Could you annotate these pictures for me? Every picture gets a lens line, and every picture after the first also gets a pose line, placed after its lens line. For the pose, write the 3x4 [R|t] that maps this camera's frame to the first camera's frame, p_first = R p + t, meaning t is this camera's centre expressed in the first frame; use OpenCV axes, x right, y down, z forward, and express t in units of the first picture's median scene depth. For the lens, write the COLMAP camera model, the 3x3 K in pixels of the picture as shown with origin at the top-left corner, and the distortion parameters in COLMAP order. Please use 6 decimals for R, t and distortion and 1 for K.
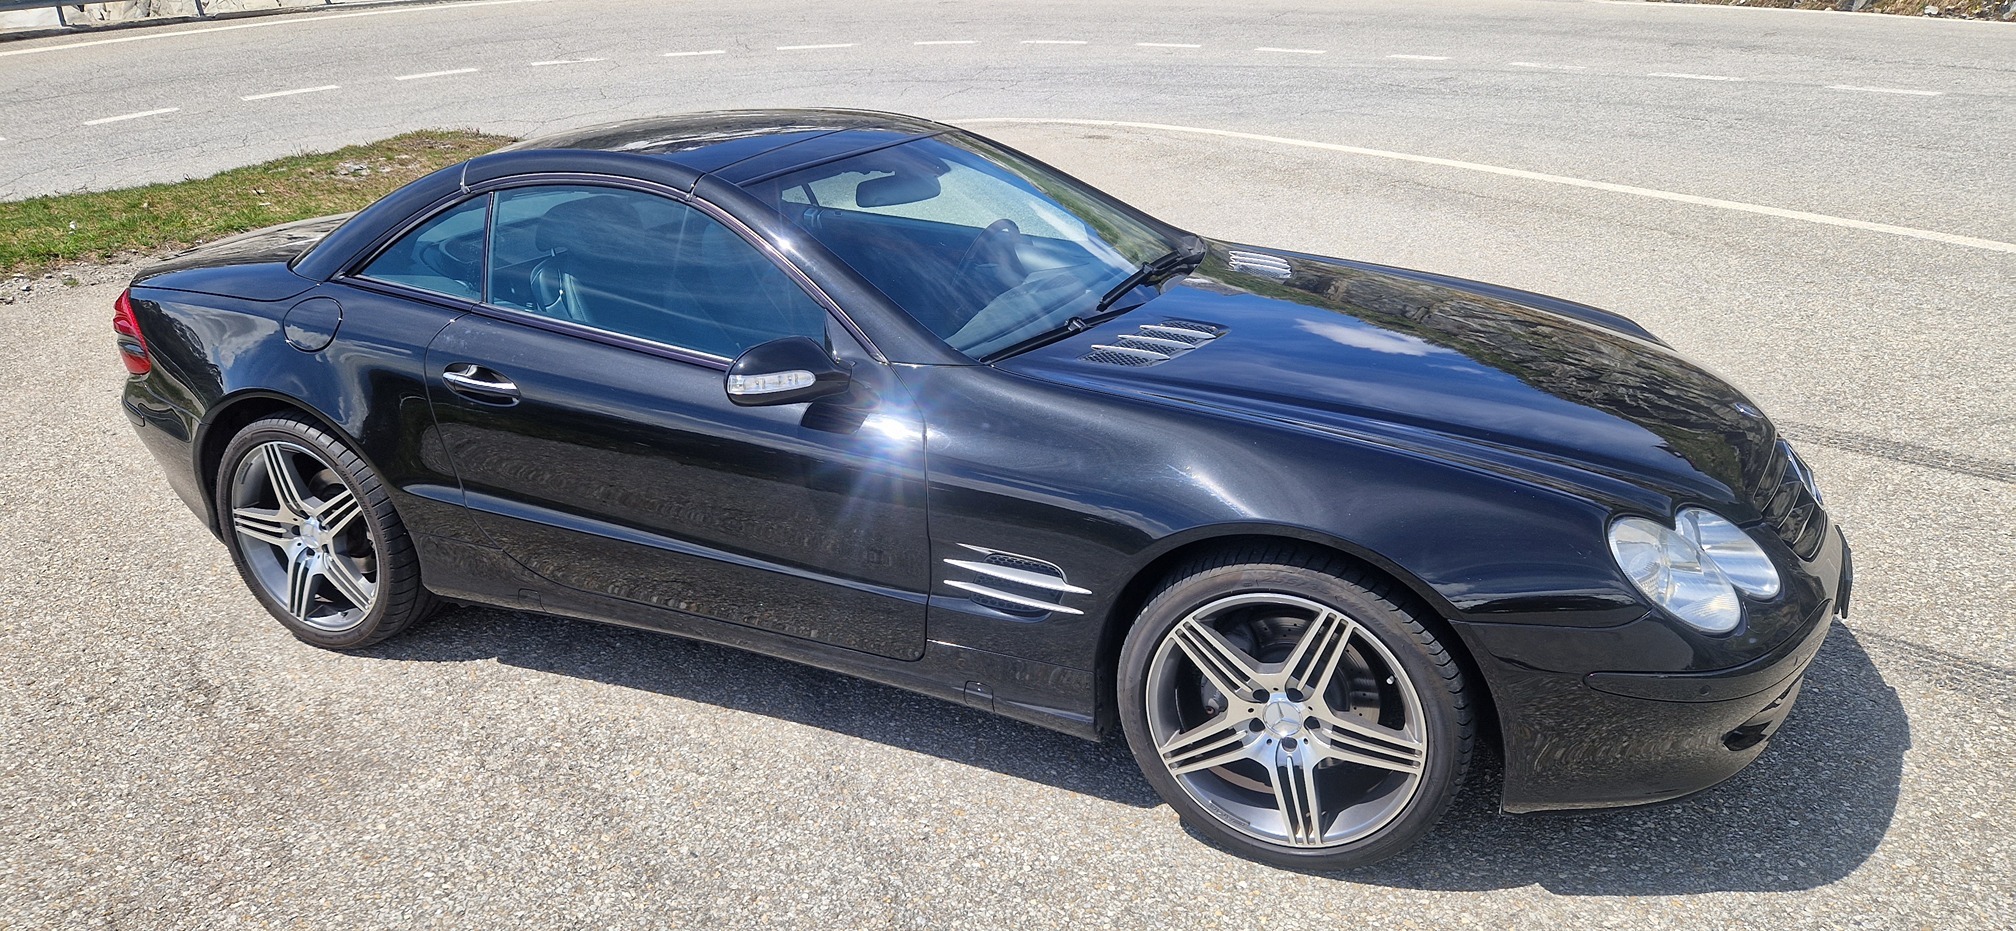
lens RADIAL K [[1392.7, 0, 1009.3], [0, 1392.7, 467.9], [0, 0, 1]] dist [0.067671, -0.058905]
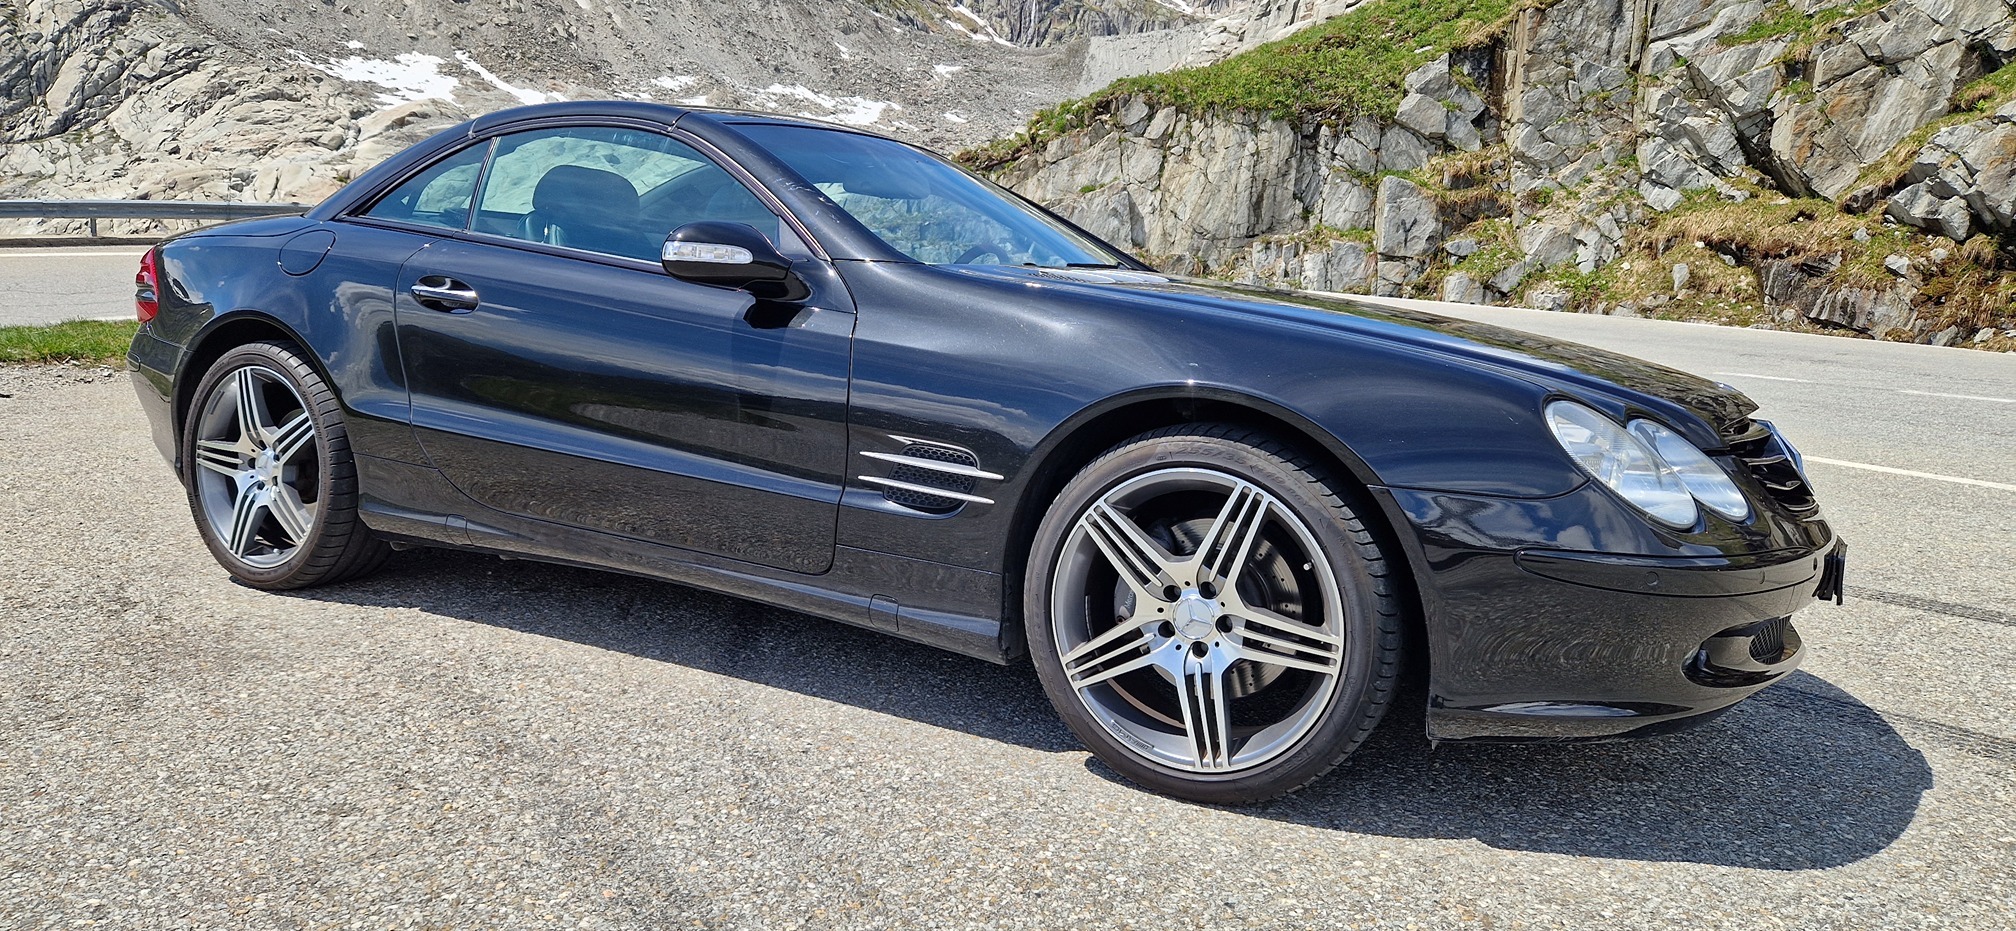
lens RADIAL K [[1392.7, 0, 998.0], [0, 1392.7, 464.7], [0, 0, 1]] dist [0.067671, -0.058905]
pose [[0.993448, 0.085814, -0.075485, 0.124502], [-0.101329, 0.966833, -0.234449, 0.299430], [0.052862, 0.240562, 0.969193, 0.080209]]
